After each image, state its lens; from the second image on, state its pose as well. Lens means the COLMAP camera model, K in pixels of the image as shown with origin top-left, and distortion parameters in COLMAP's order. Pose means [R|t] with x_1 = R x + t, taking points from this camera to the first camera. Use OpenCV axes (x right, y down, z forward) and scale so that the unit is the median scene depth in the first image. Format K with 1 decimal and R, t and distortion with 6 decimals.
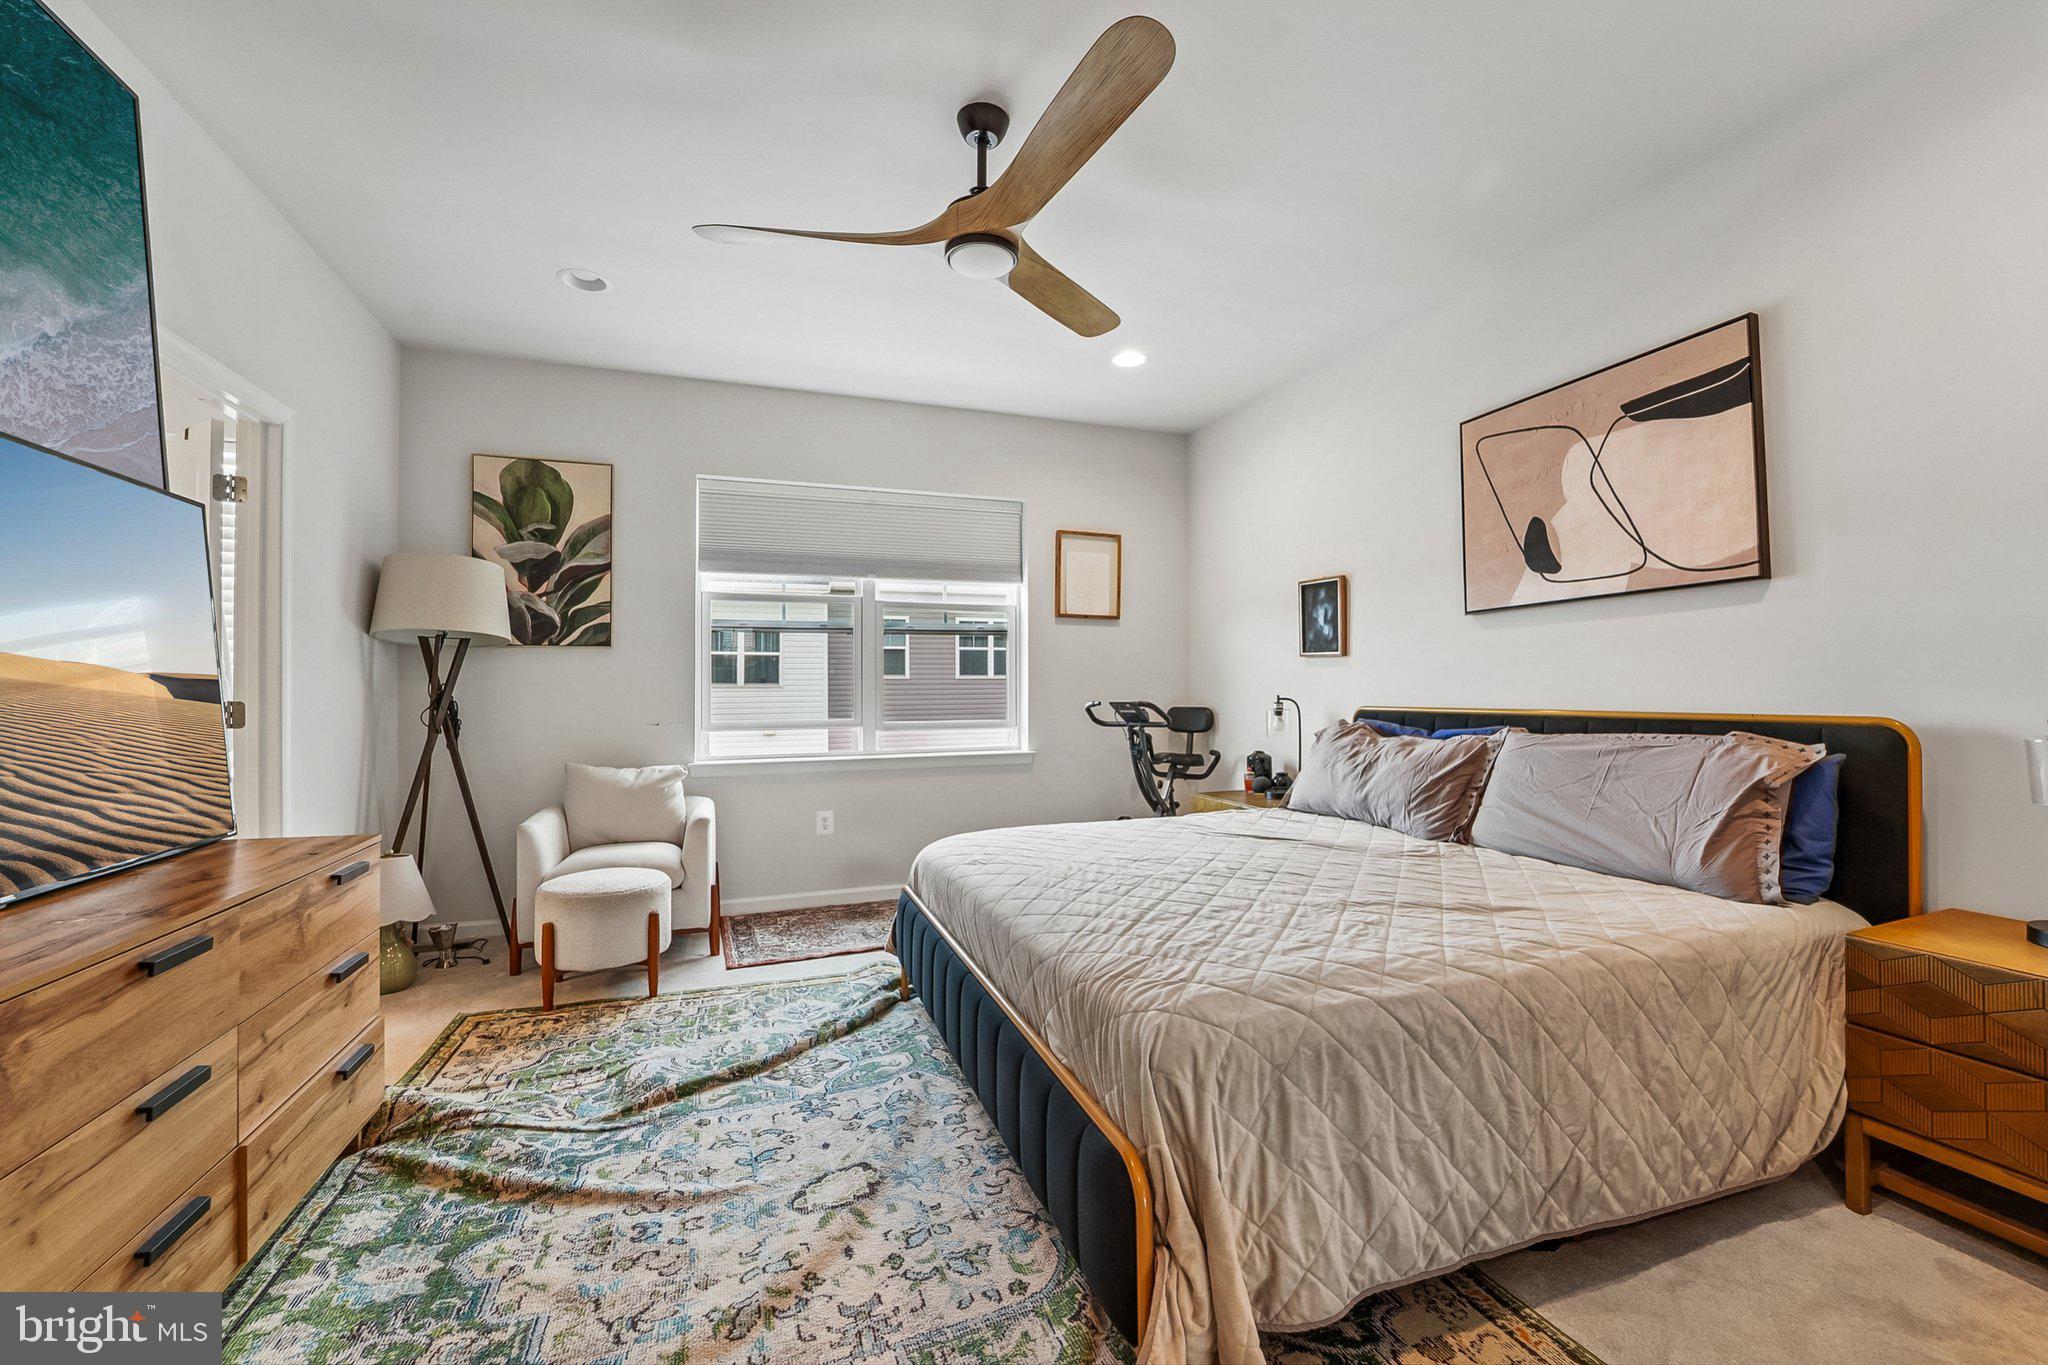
lens RADIAL K [[818.3, 0, 1024.7], [0, 818.3, 681.3], [0, 0, 1]] dist [-0.016369, -0.000684]
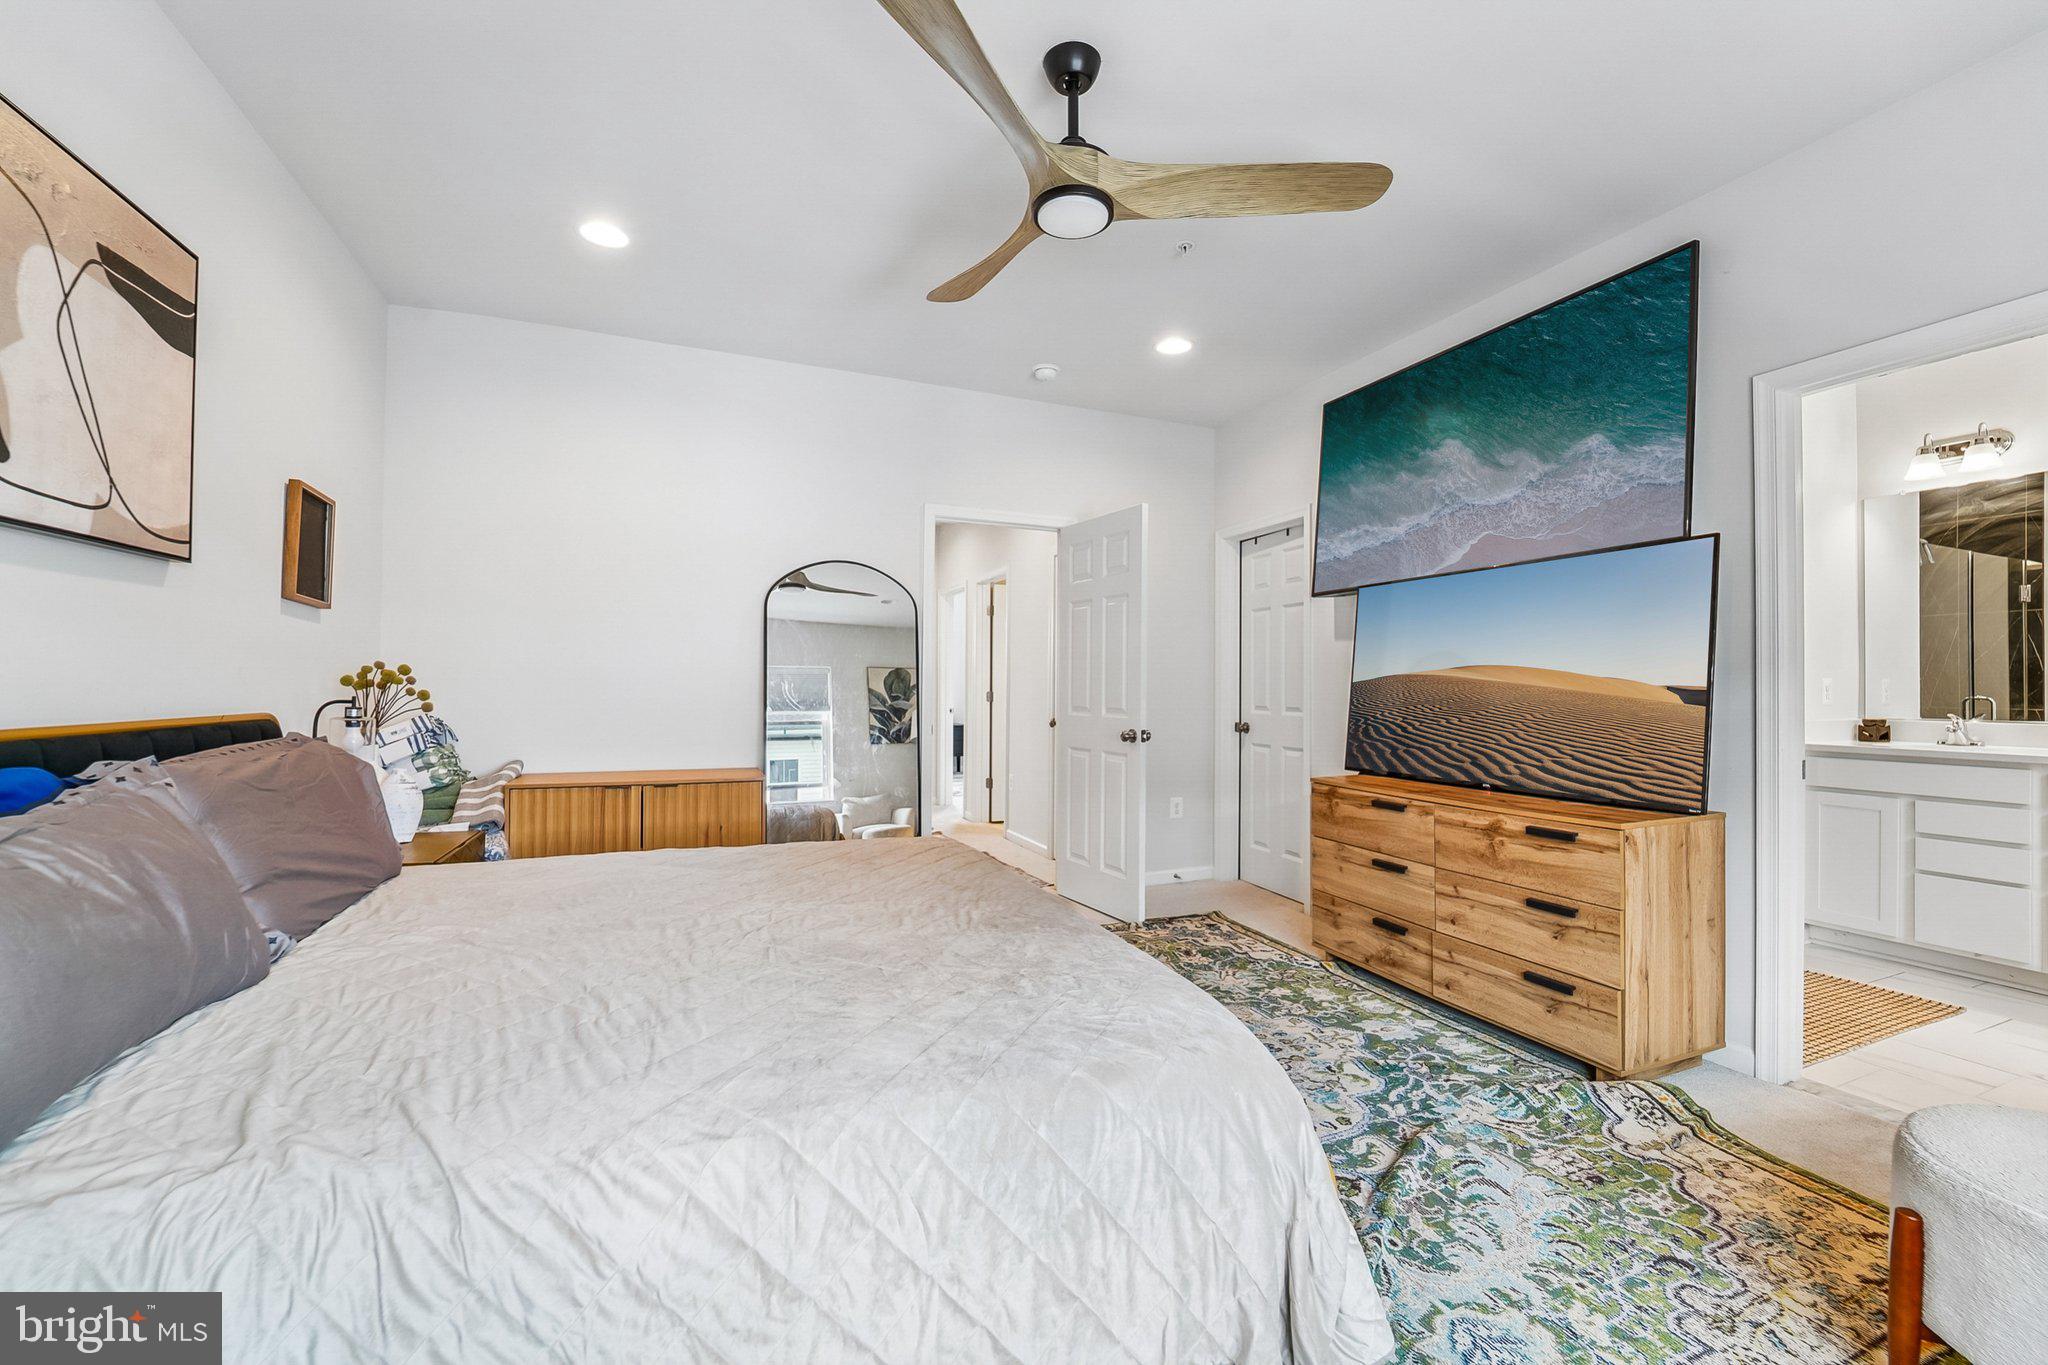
lens RADIAL K [[818.3, 0, 1026.7], [0, 818.3, 680.6], [0, 0, 1]] dist [-0.016369, -0.000684]
pose [[-0.999313, -0.000911, -0.037037, 0.041120], [-0.000256, 0.999844, -0.017686, 0.022387], [0.037047, -0.017664, -0.999157, 2.513367]]
